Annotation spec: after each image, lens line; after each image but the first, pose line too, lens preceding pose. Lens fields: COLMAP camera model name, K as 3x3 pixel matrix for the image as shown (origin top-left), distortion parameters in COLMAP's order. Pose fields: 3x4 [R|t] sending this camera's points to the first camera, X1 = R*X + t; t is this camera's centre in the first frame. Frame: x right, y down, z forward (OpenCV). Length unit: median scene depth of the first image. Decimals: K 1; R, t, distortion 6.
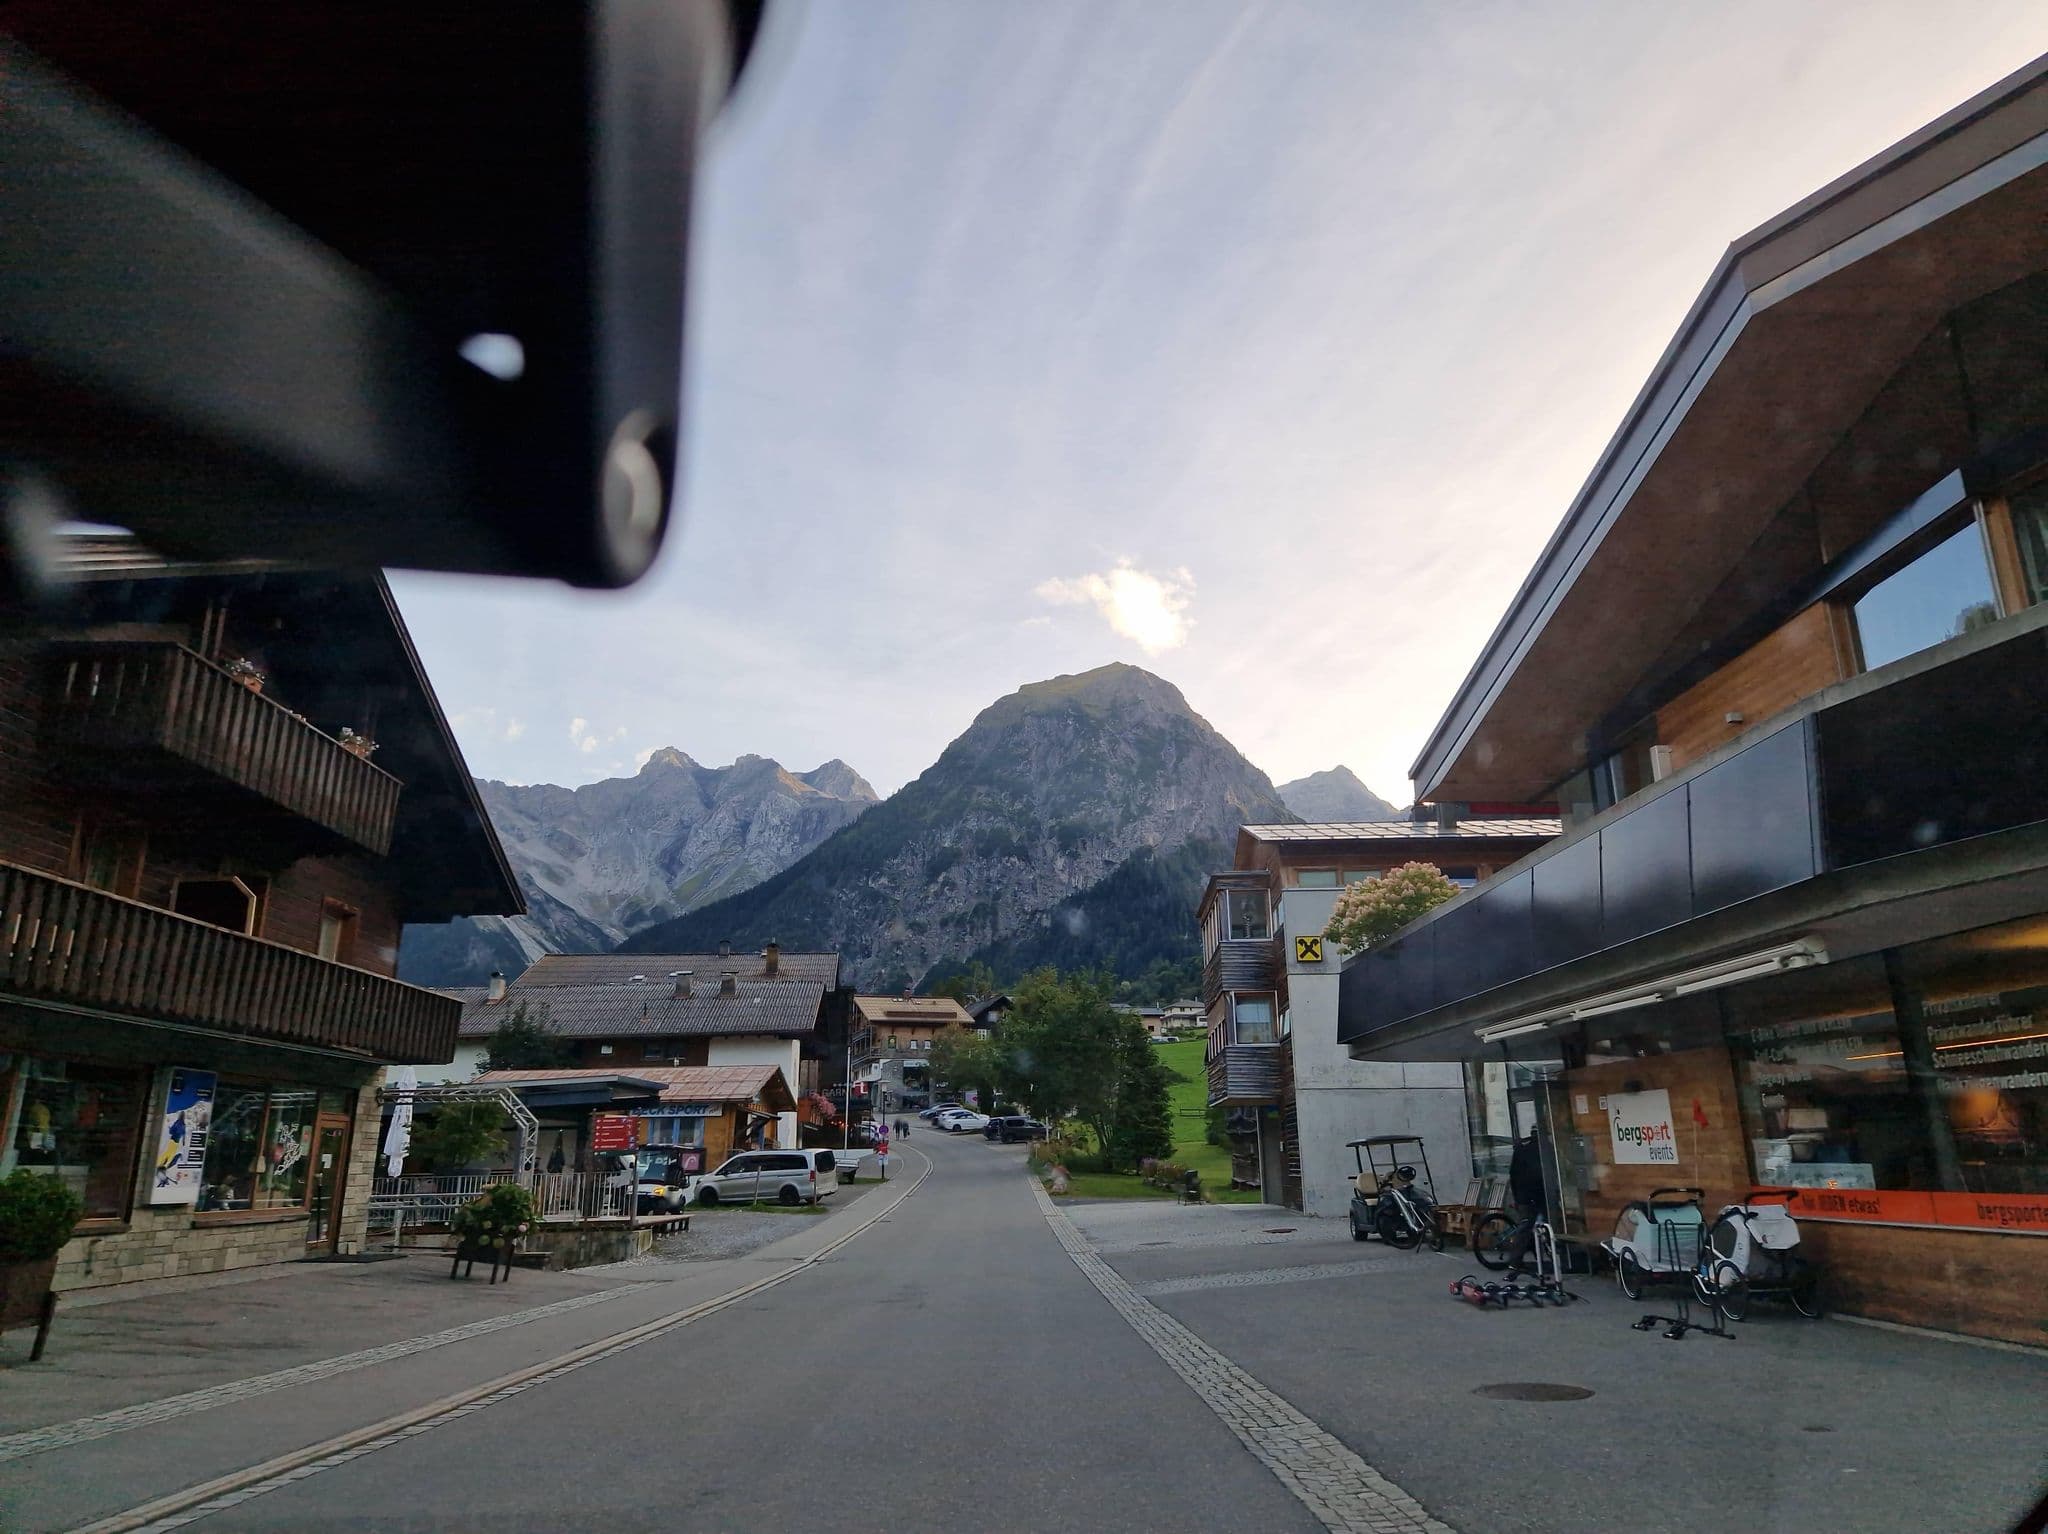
lens RADIAL K [[1336.2, 0, 1088.2], [0, 1336.2, 728.0], [0, 0, 1]] dist [0.000447, 0.000916]
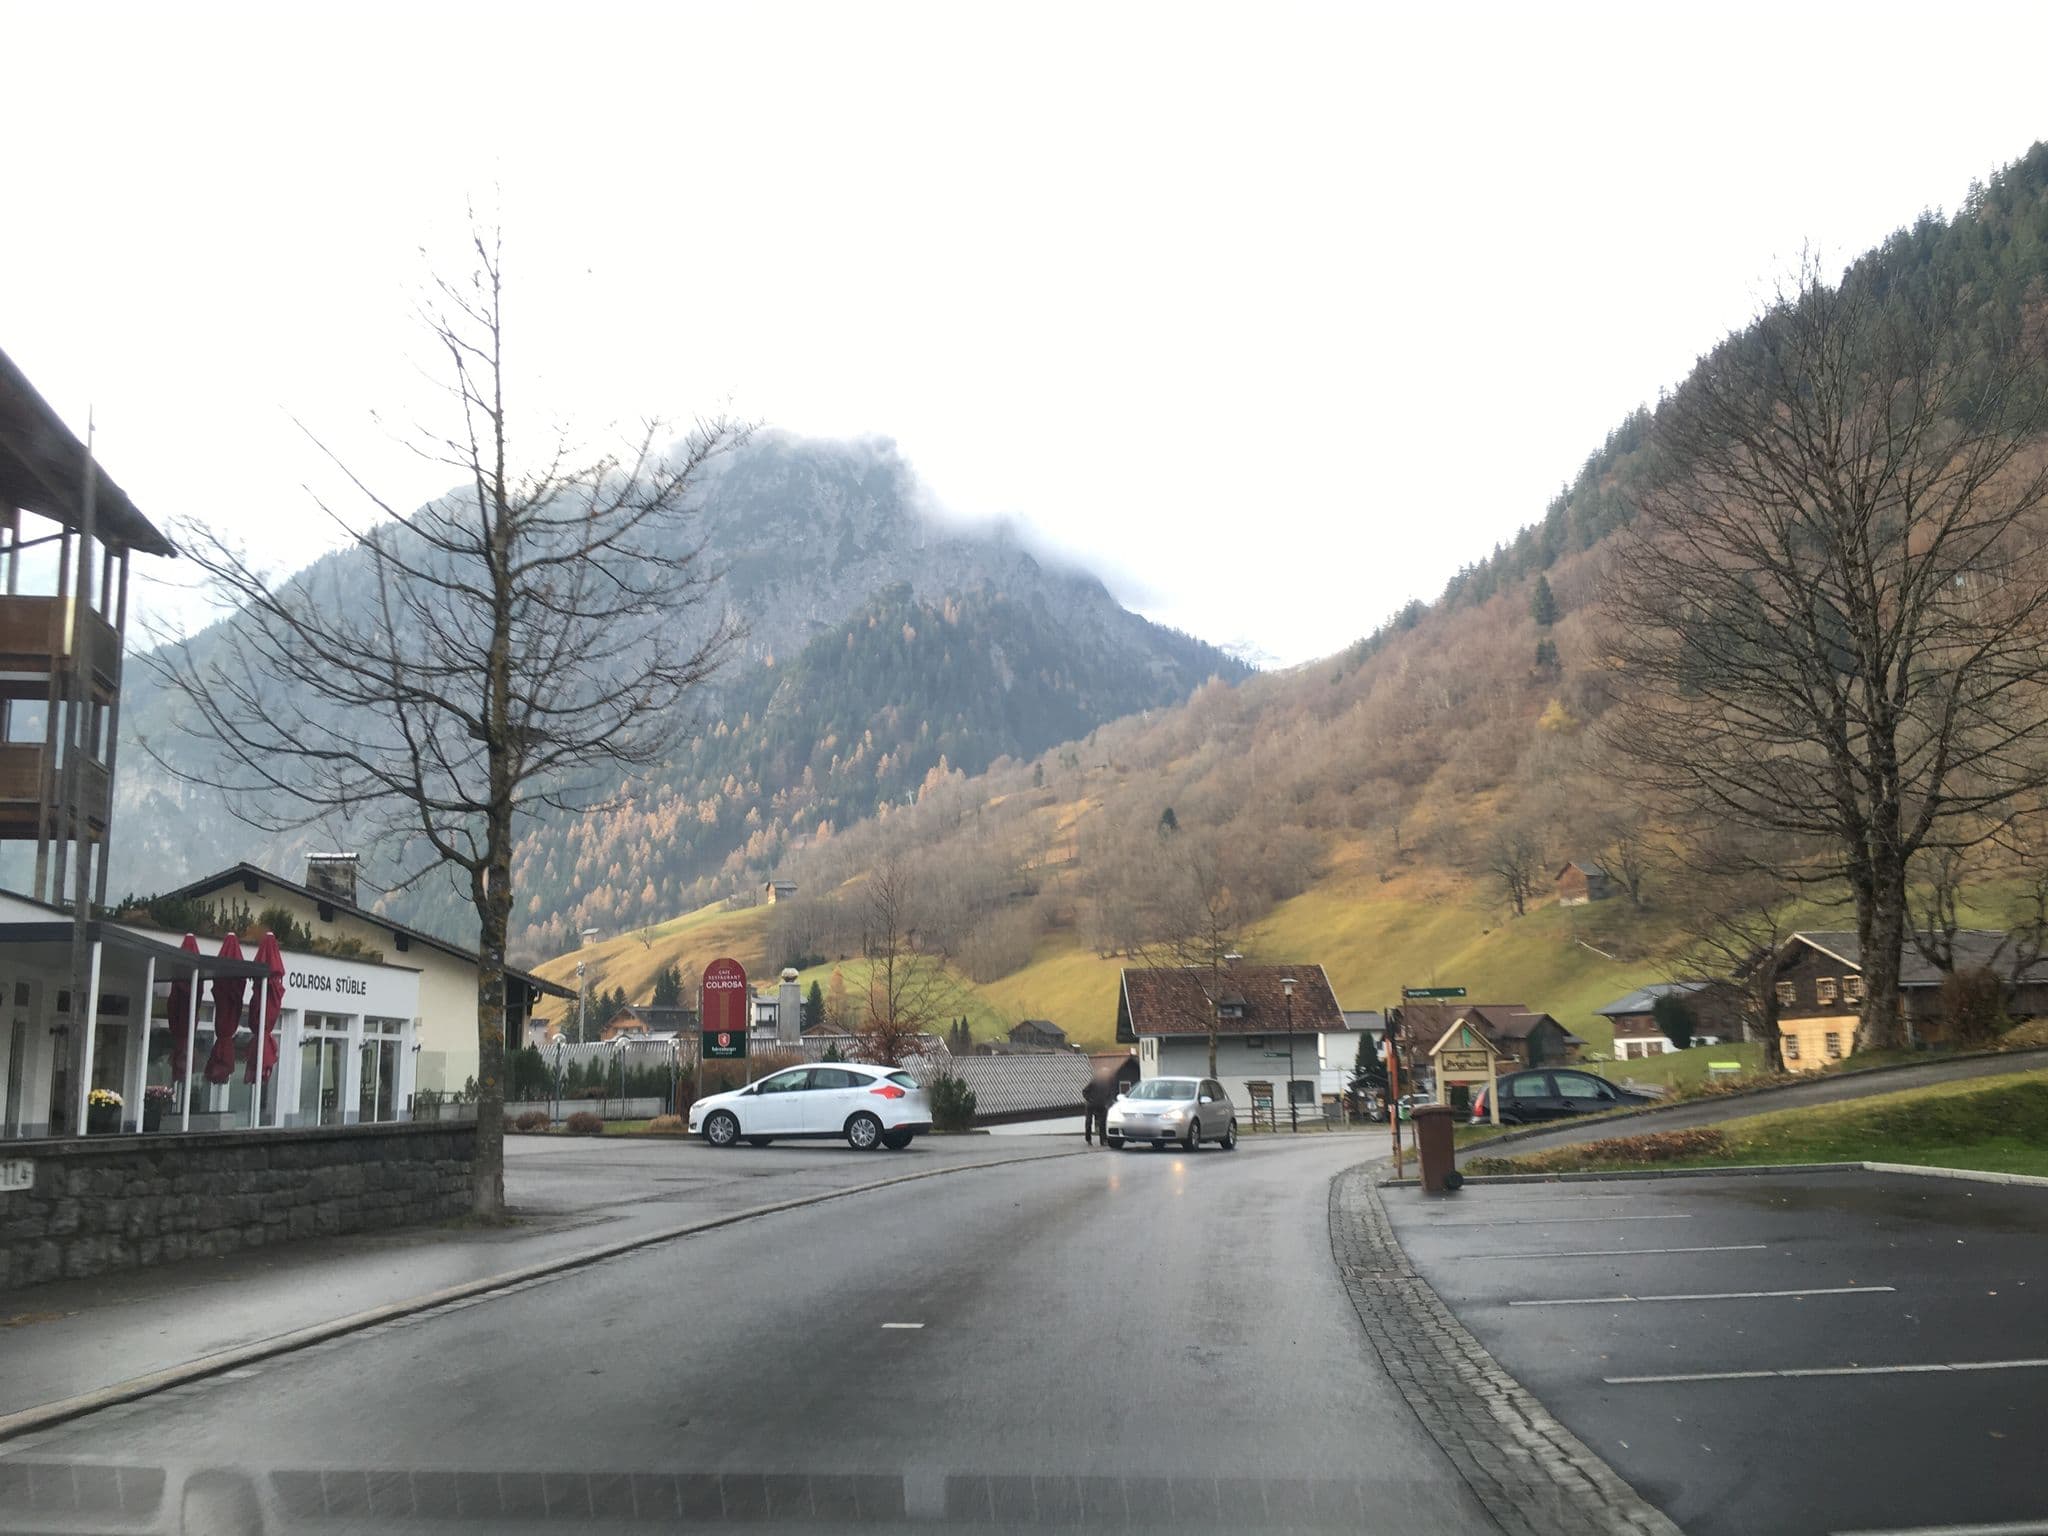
lens RADIAL K [[1695.3, 0, 1024.0], [0, 1695.3, 768.0], [0, 0, 1]] dist [0.035843, -0.004140]
pose [[0.982899, 0.032171, 0.181314, -0.026369], [-0.054766, 0.991137, 0.121027, 0.065151], [-0.175814, -0.128887, 0.975950, 0.250909]]
